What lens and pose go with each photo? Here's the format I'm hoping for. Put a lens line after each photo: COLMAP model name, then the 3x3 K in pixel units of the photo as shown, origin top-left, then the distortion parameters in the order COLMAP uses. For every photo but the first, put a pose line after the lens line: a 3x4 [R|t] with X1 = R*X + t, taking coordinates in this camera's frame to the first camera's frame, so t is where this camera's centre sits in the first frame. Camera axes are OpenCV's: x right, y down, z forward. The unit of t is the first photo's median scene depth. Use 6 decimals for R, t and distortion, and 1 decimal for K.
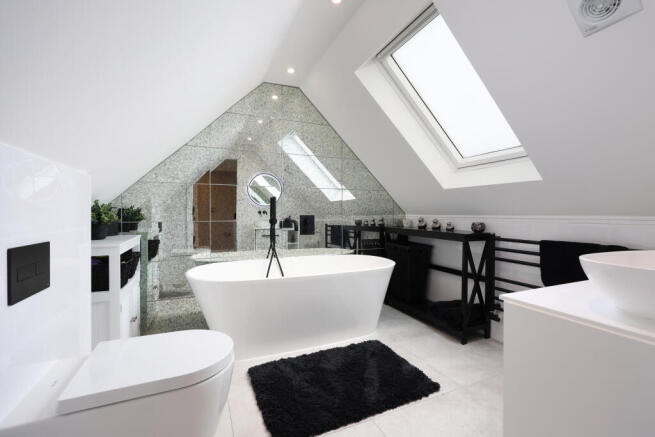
lens RADIAL K [[296.3, 0, 327.5], [0, 296.3, 218.5], [0, 0, 1]] dist [-0.000212, -0.000173]
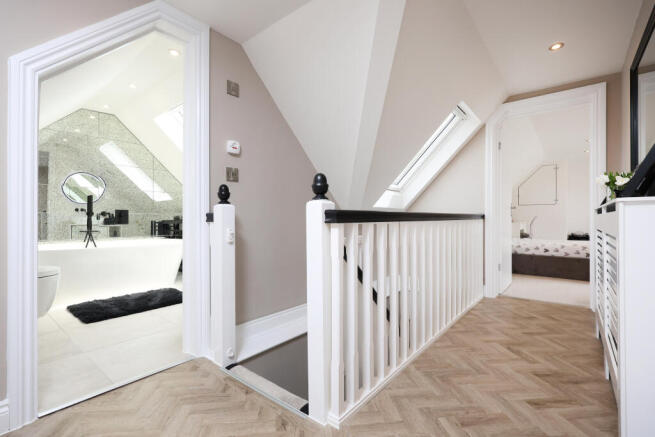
lens RADIAL K [[296.3, 0, 327.5], [0, 296.3, 218.5], [0, 0, 1]] dist [-0.000212, -0.000173]
pose [[0.887516, 0.000634, 0.460776, 0.139823], [0.006208, 0.999892, -0.013333, 0.051660], [-0.460734, 0.014694, 0.887417, -0.622710]]
